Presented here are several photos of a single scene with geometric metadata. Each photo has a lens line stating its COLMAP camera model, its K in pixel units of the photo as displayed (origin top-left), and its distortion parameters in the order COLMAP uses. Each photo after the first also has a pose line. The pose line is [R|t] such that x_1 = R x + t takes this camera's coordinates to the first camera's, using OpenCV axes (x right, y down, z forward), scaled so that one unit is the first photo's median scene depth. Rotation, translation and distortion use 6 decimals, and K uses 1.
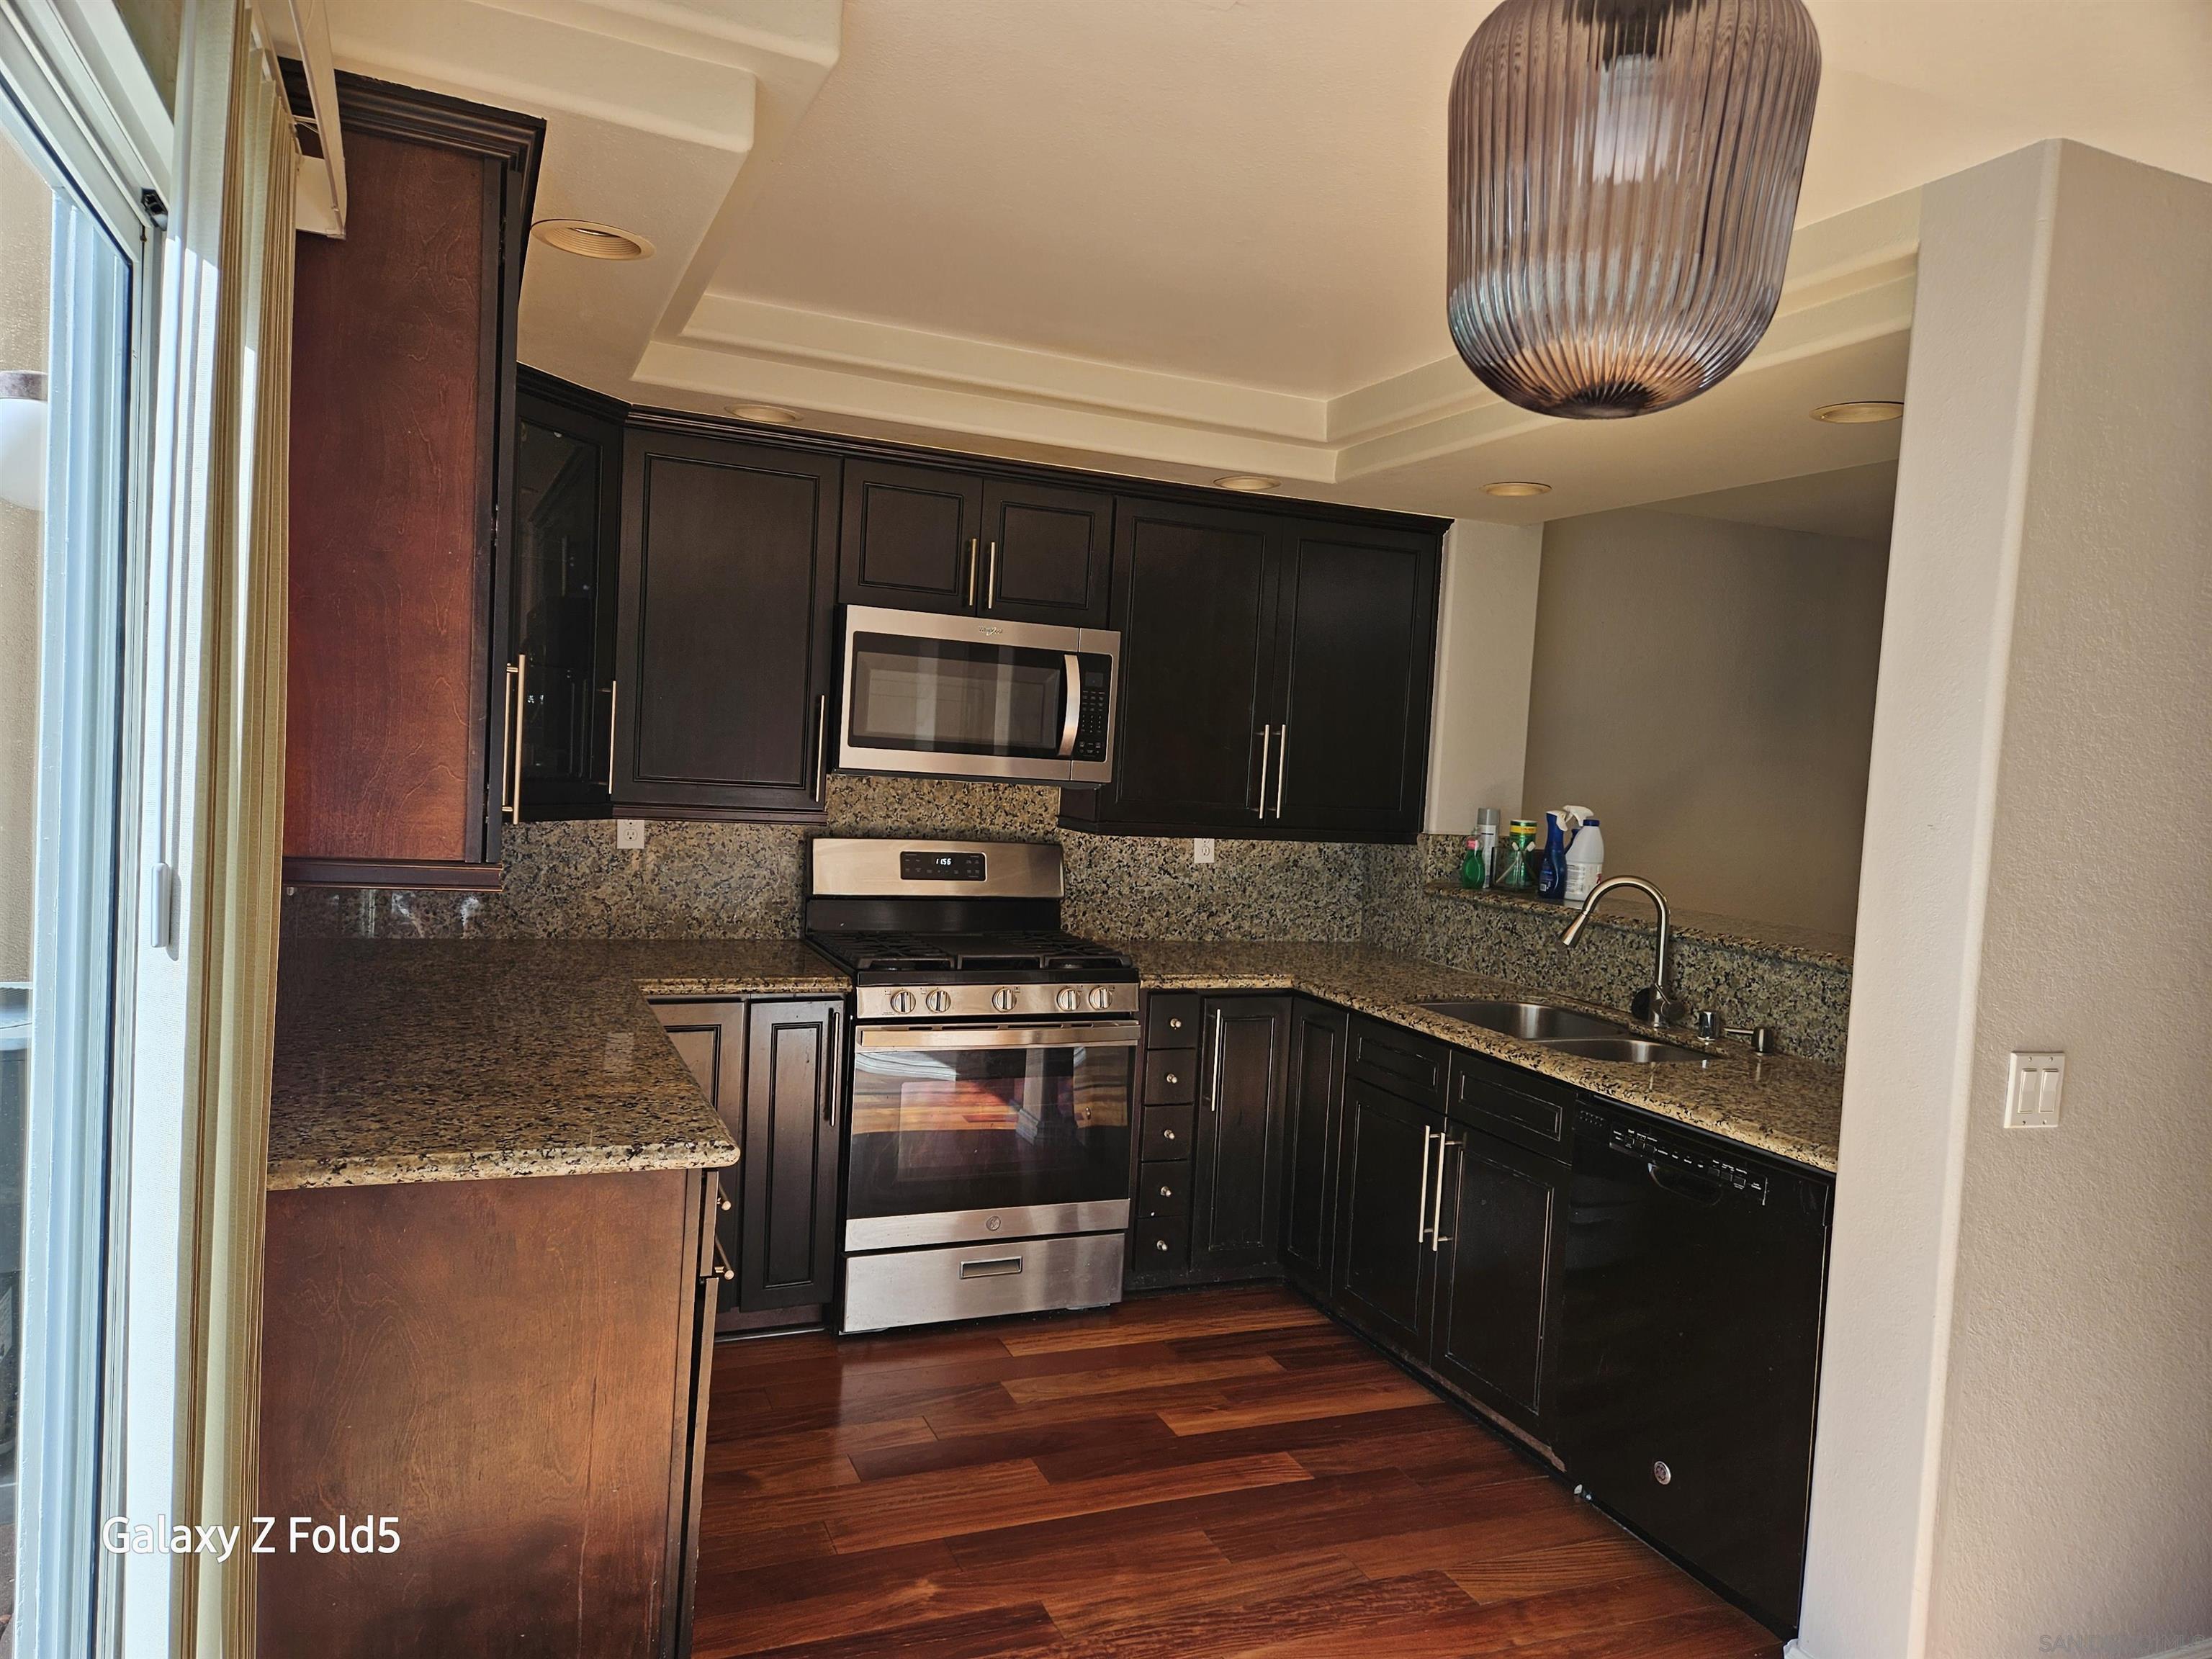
lens RADIAL K [[1494.8, 0, 1106.0], [0, 1494.8, 829.5], [0, 0, 1]] dist [0.052296, -0.000396]
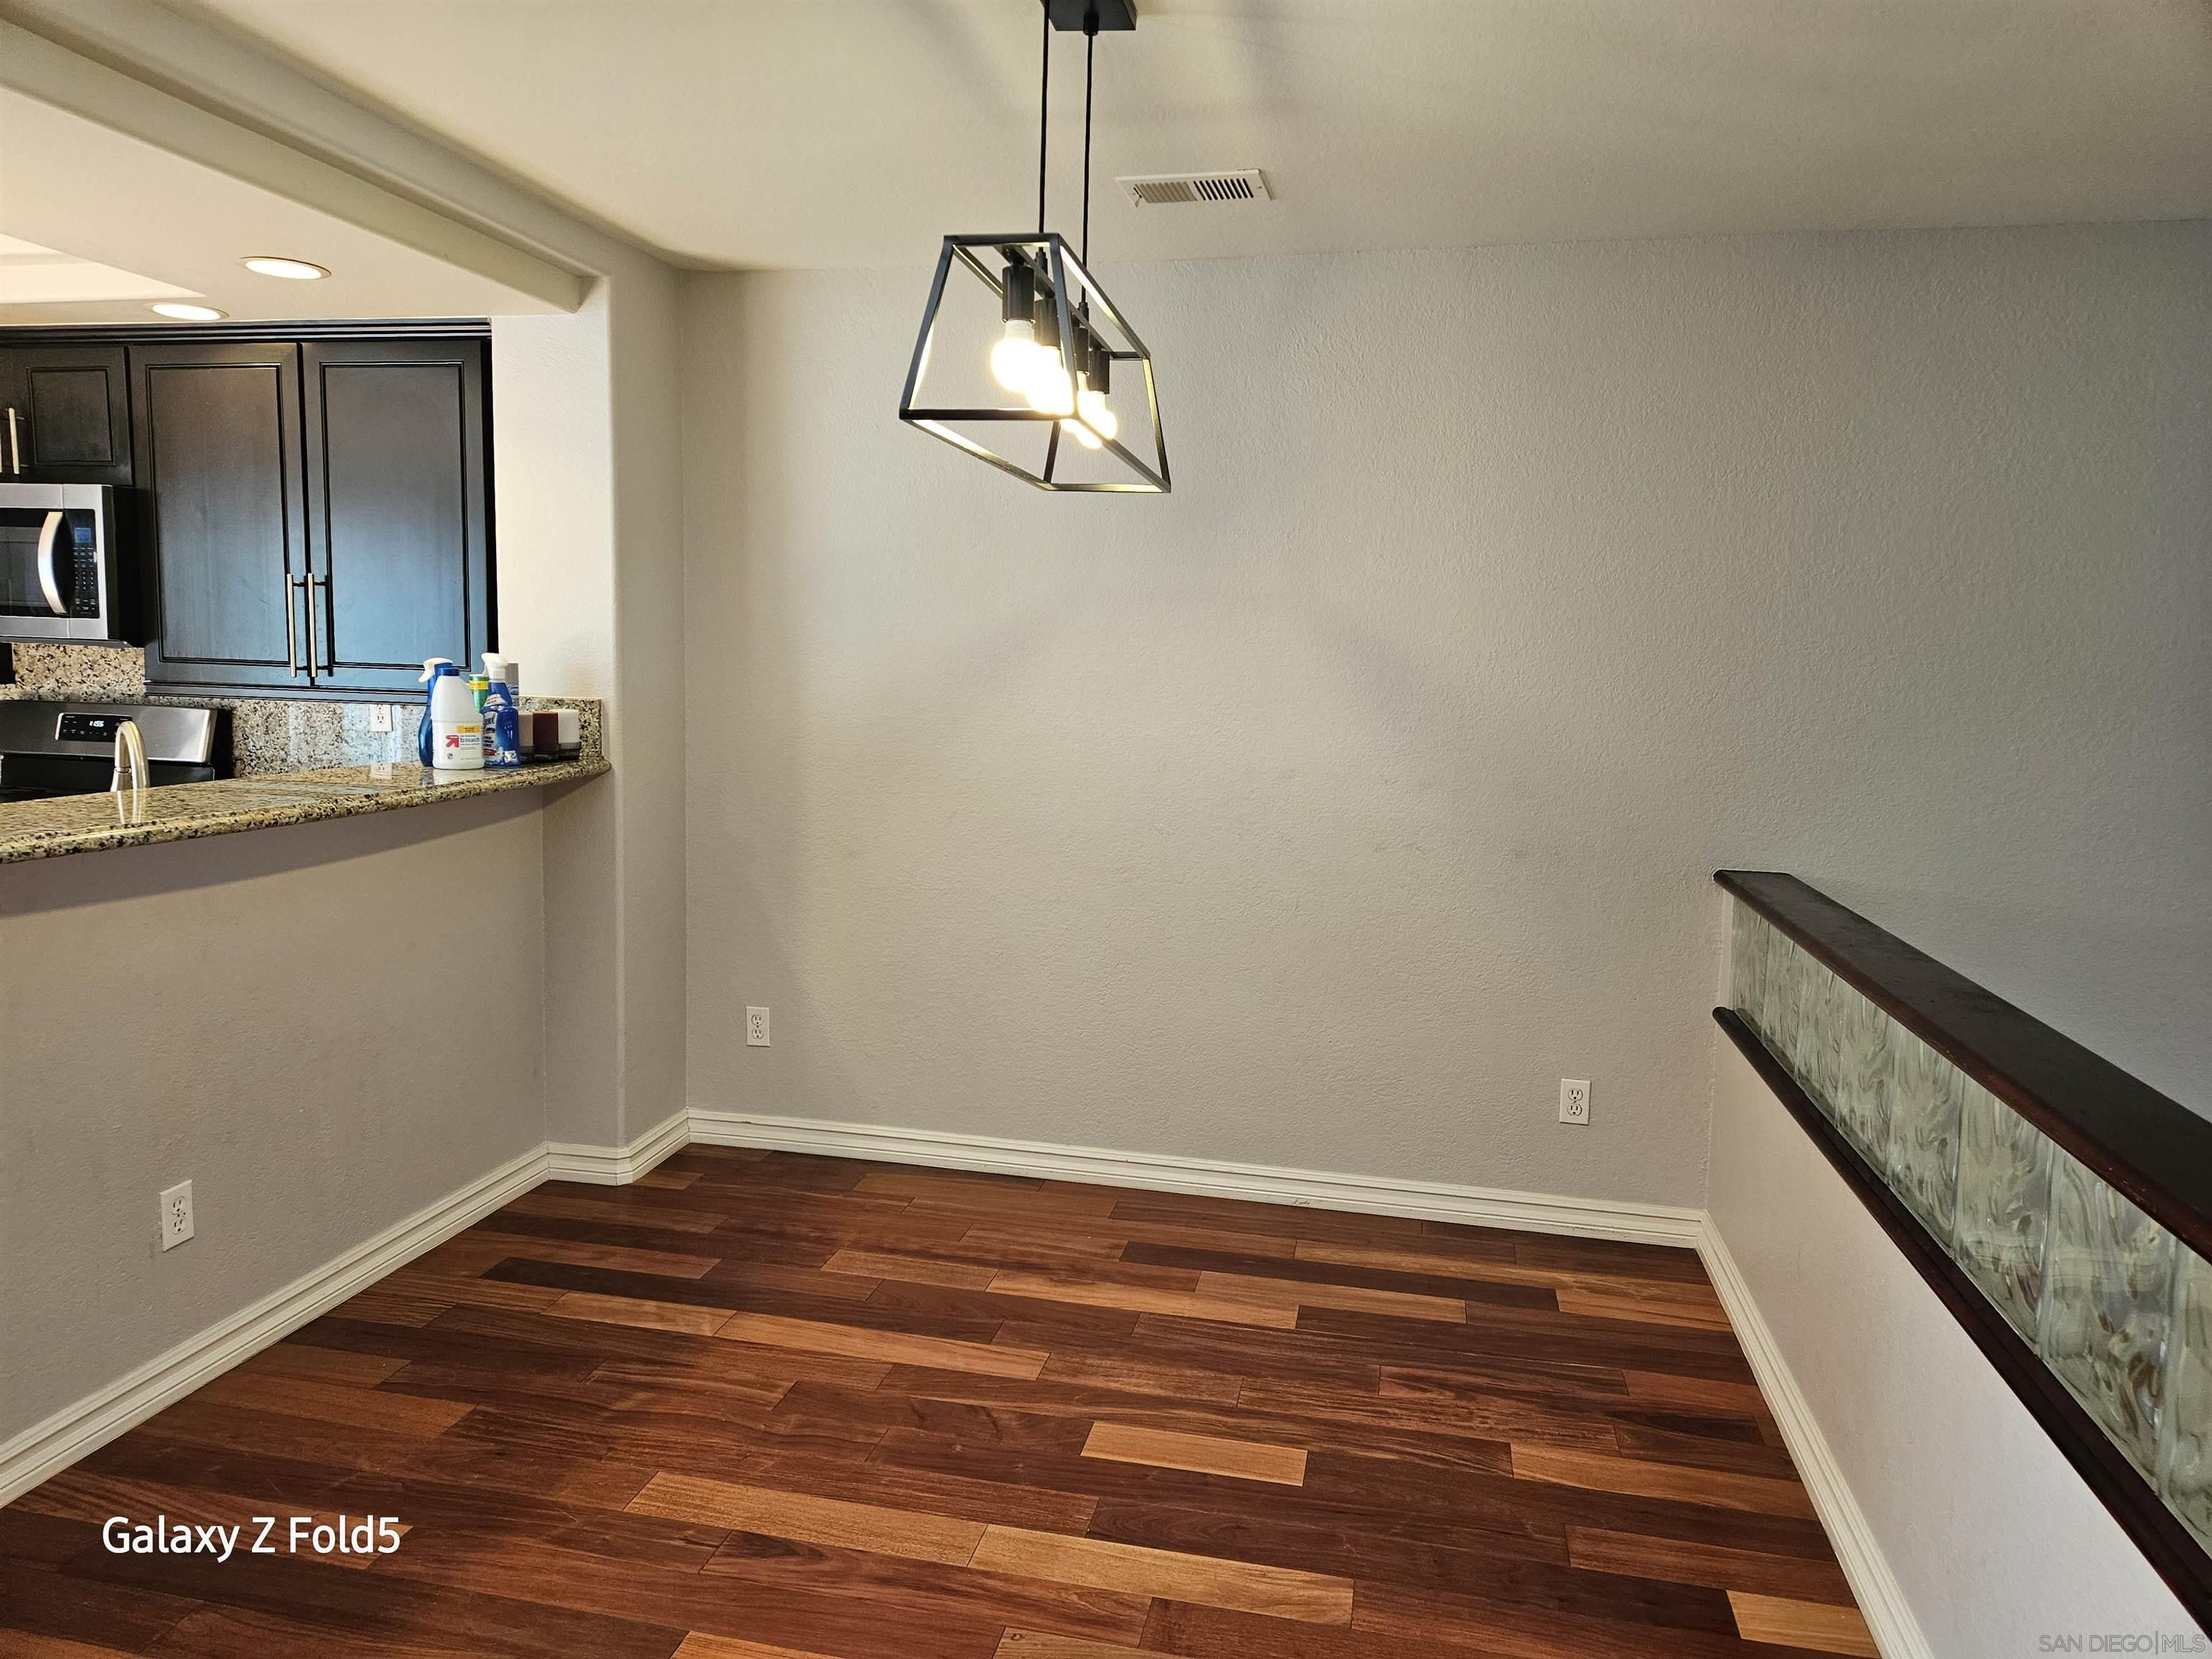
lens RADIAL K [[1494.8, 0, 1106.0], [0, 1494.8, 829.5], [0, 0, 1]] dist [0.052296, -0.000396]
pose [[0.813002, 0.033736, -0.581283, 1.084051], [-0.011412, 0.999052, 0.042021, 0.042282], [0.582149, -0.027530, 0.812616, 0.535078]]
